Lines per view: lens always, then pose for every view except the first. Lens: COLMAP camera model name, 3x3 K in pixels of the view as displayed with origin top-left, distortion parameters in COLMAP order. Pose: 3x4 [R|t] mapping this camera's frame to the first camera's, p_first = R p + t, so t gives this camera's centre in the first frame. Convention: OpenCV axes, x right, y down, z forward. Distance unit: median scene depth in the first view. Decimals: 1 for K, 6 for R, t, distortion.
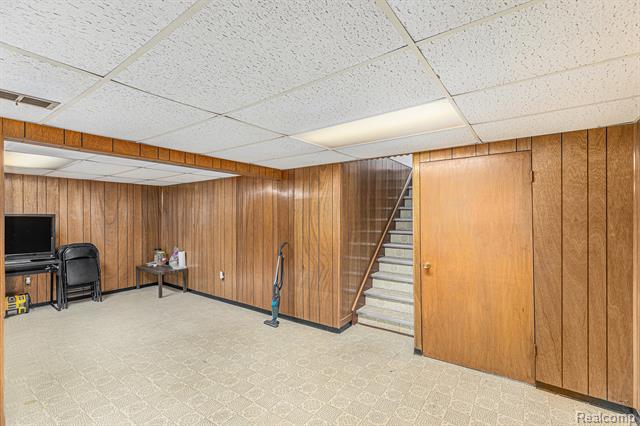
lens RADIAL K [[291.0, 0, 322.9], [0, 291.0, 214.9], [0, 0, 1]] dist [-0.002189, 0.000029]
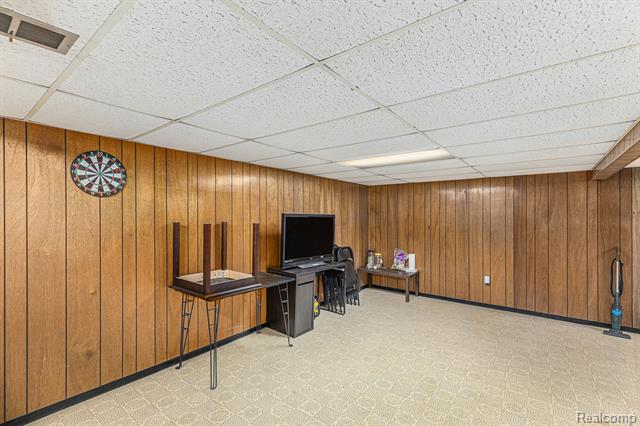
lens RADIAL K [[291.0, 0, 322.9], [0, 291.0, 214.9], [0, 0, 1]] dist [-0.002189, 0.000029]
pose [[0.999326, 0.010099, -0.035289, -0.801768], [-0.010014, 0.999947, 0.002587, -0.002376], [0.035313, -0.002232, 0.999374, 0.027601]]
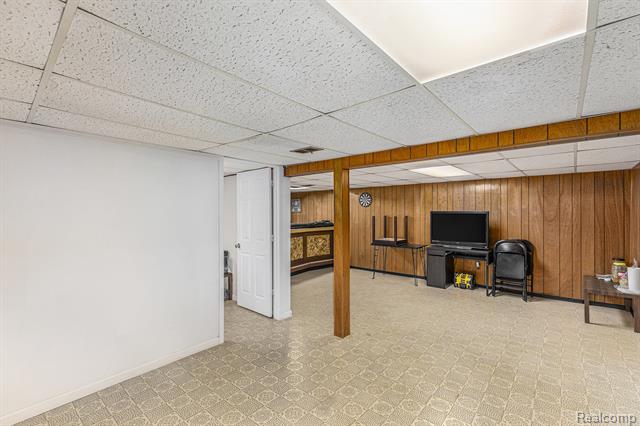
lens RADIAL K [[288.0, 0, 323.7], [0, 288.0, 213.2], [0, 0, 1]] dist [0.000887, 0.000348]
pose [[-0.091930, 0.003625, -0.995759, 0.233669], [0.008281, 0.999962, 0.002876, -0.002614], [0.995731, -0.007981, -0.091956, 0.396871]]
